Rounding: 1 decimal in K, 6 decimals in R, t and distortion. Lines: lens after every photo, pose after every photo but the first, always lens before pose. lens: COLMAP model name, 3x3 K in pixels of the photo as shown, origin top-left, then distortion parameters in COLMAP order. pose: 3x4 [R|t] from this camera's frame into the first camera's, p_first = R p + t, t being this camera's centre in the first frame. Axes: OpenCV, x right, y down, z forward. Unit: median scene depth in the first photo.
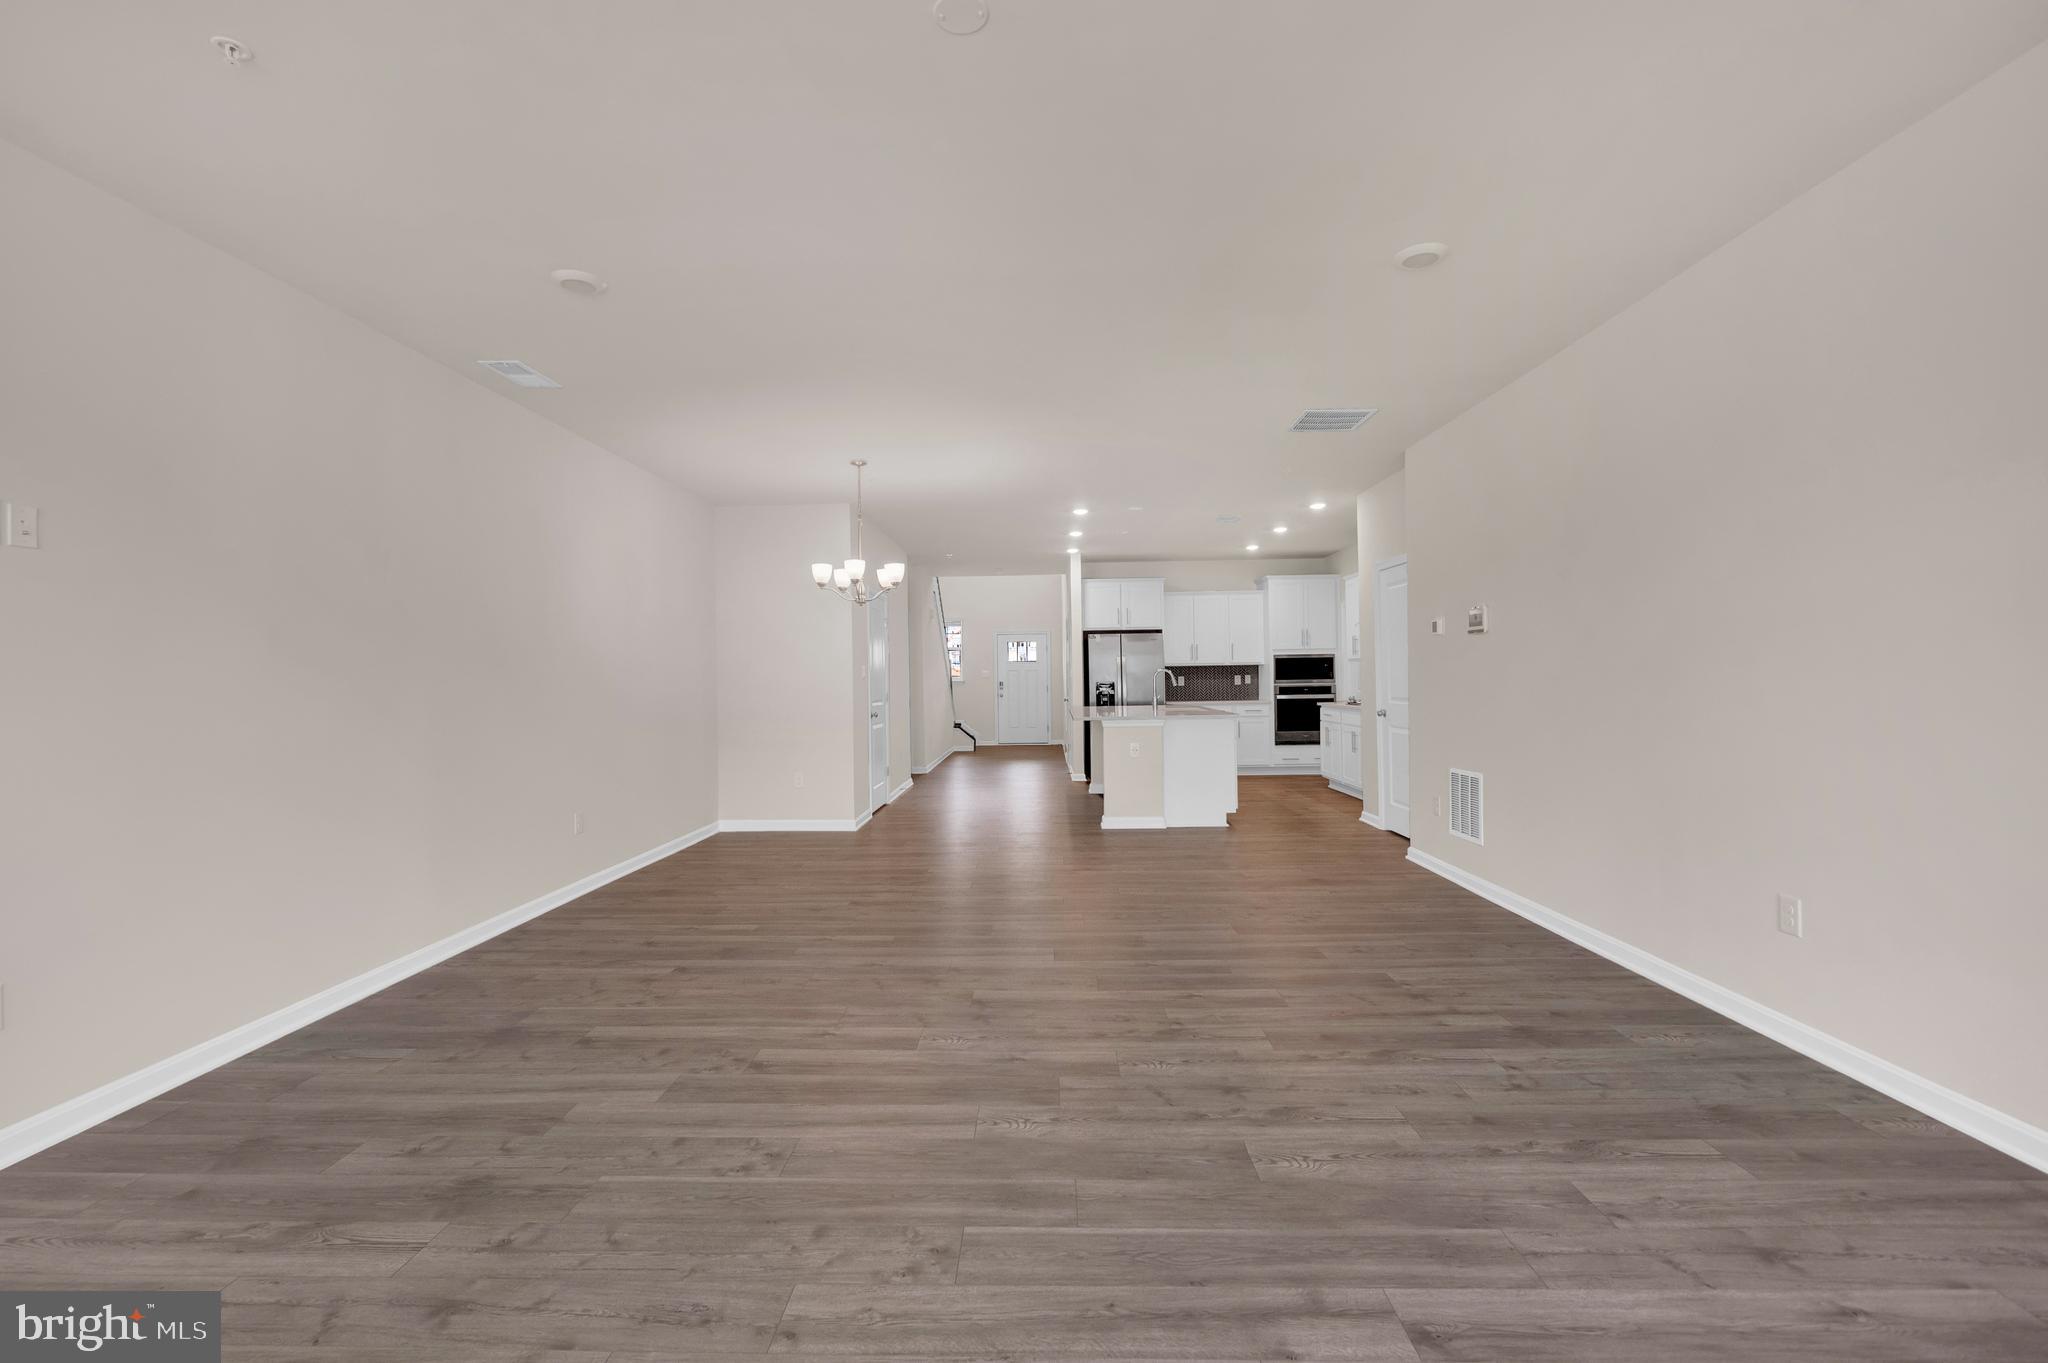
lens RADIAL K [[850.6, 0, 1020.3], [0, 850.6, 680.2], [0, 0, 1]] dist [0.000070, -0.000005]
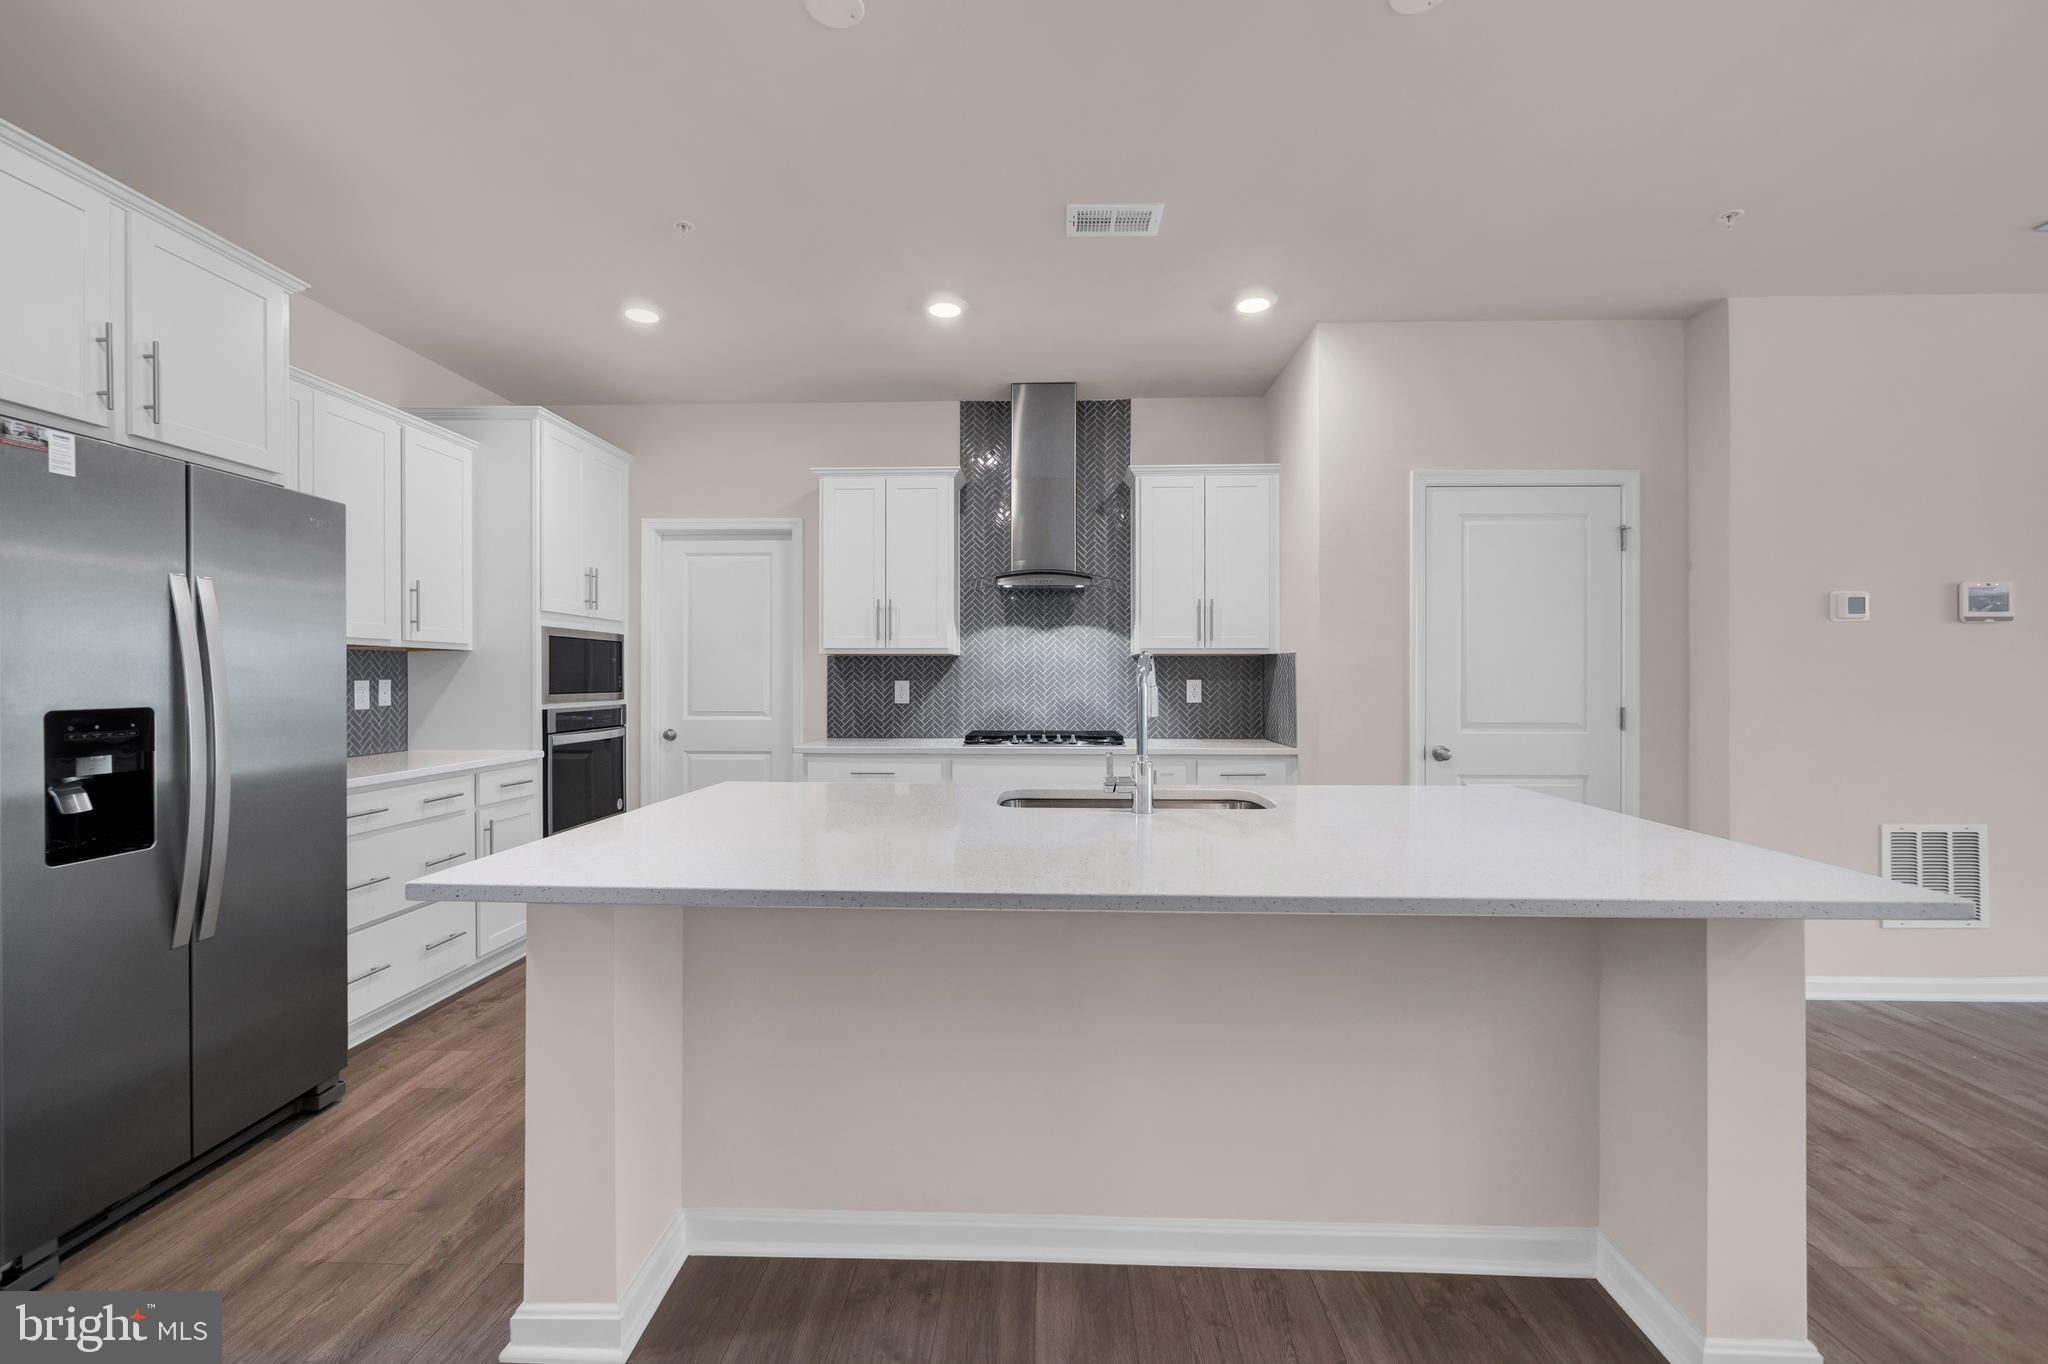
lens RADIAL K [[879.3, 0, 1026.7], [0, 879.3, 688.4], [0, 0, 1]] dist [0.002922, 0.000964]
pose [[0.003866, 0.011682, 0.999924, -0.200867], [0.002415, 0.999929, -0.011692, 0.006016], [-0.999990, 0.002460, 0.003838, 1.951701]]
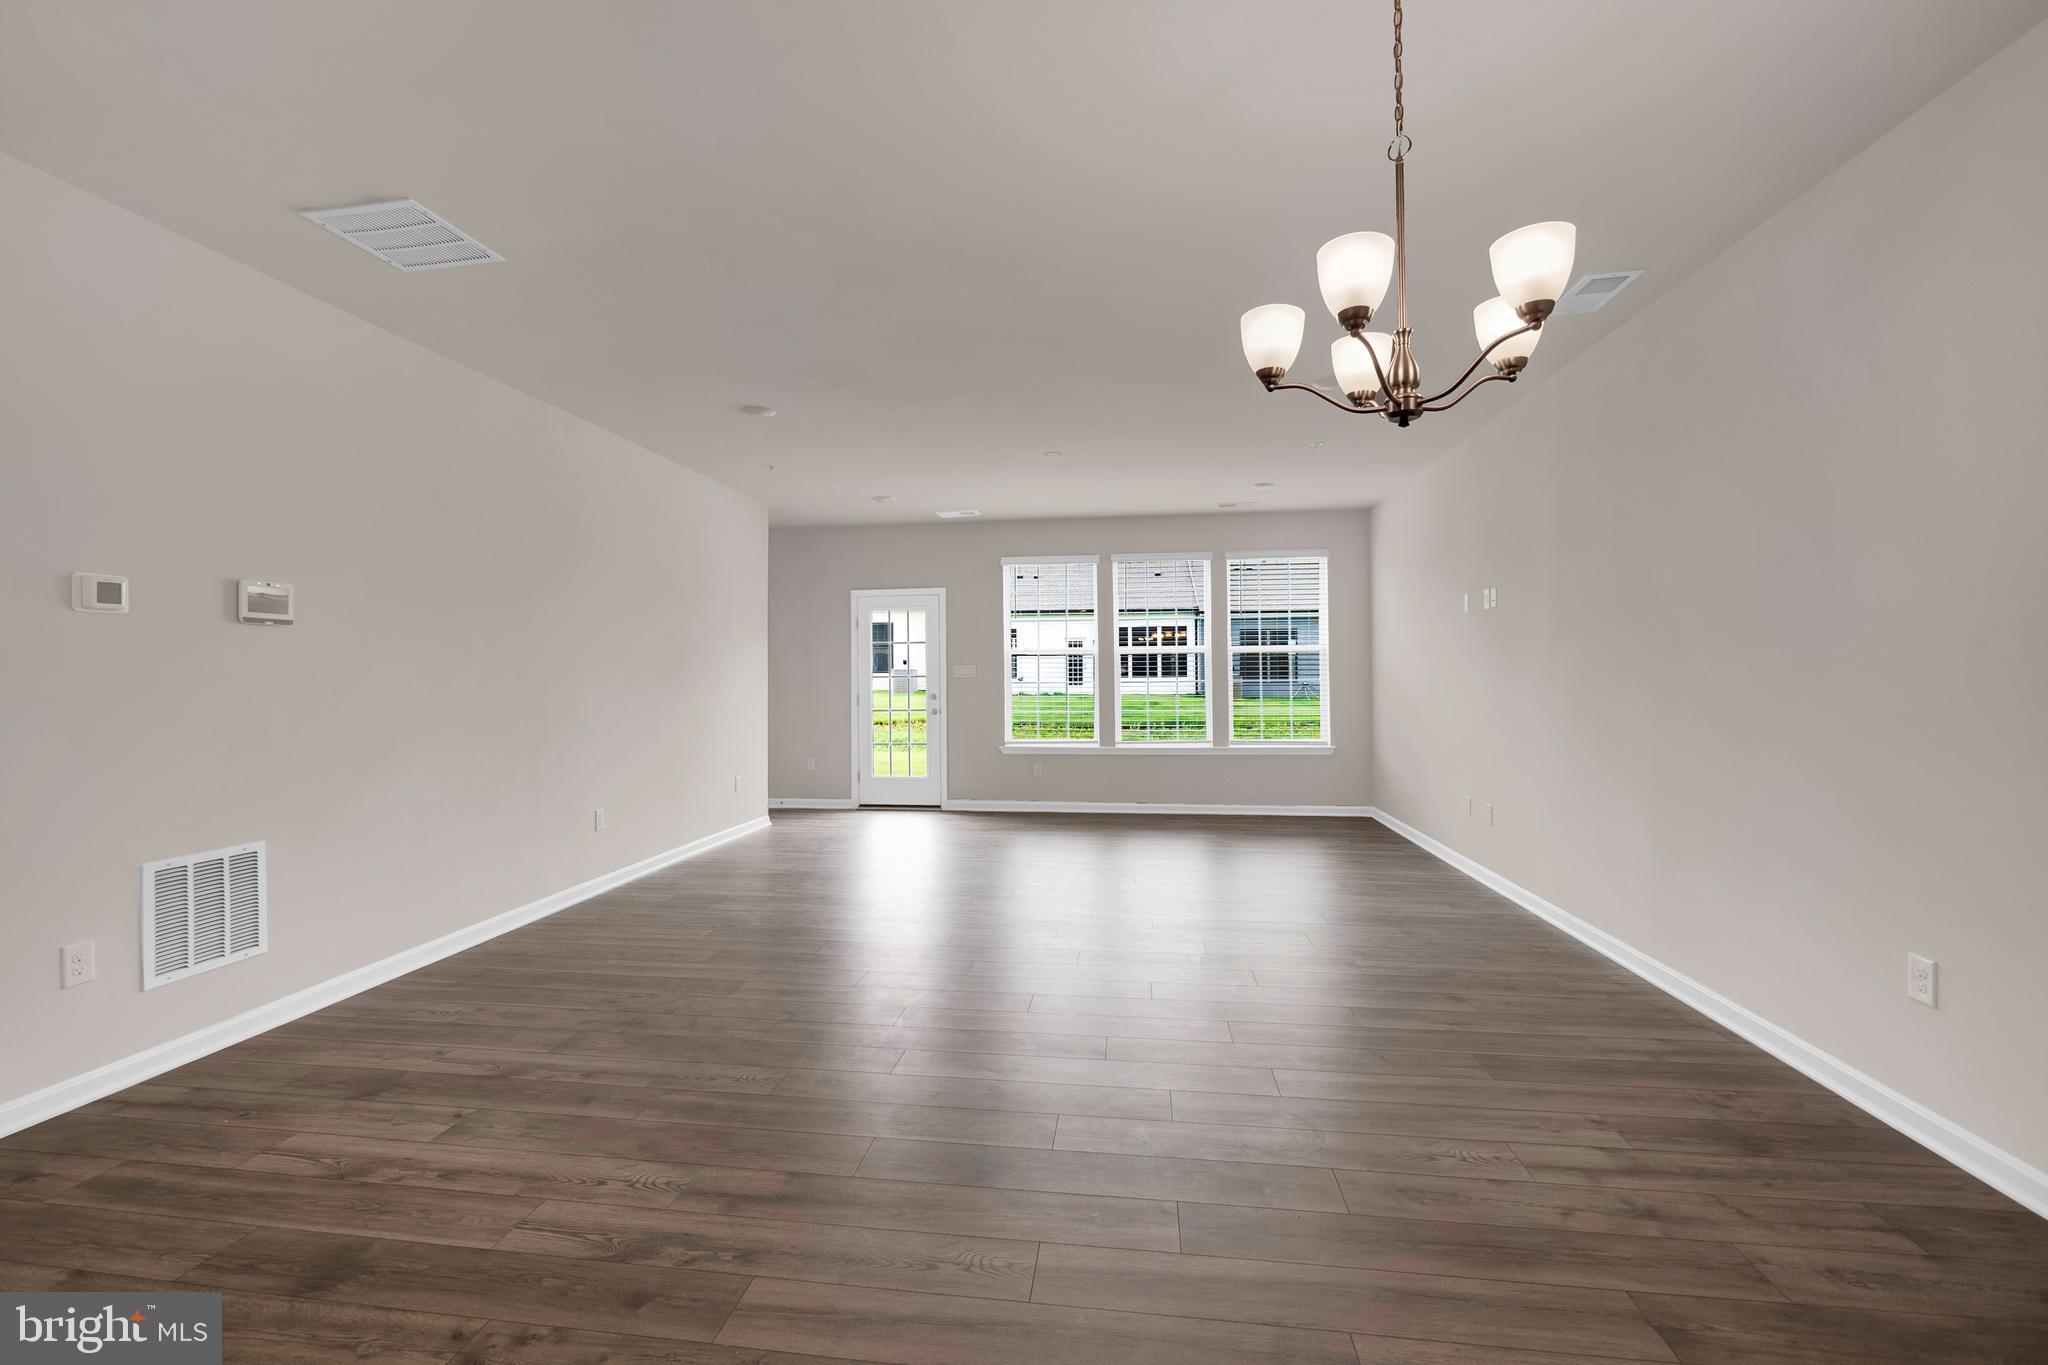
lens RADIAL K [[879.3, 0, 1009.4], [0, 879.3, 666.0], [0, 0, 1]] dist [0.002922, 0.000964]
pose [[-0.992637, 0.022518, 0.119015, -0.113345], [0.021102, 0.999691, -0.013138, -0.002676], [-0.119274, -0.010529, -0.992805, 1.753896]]
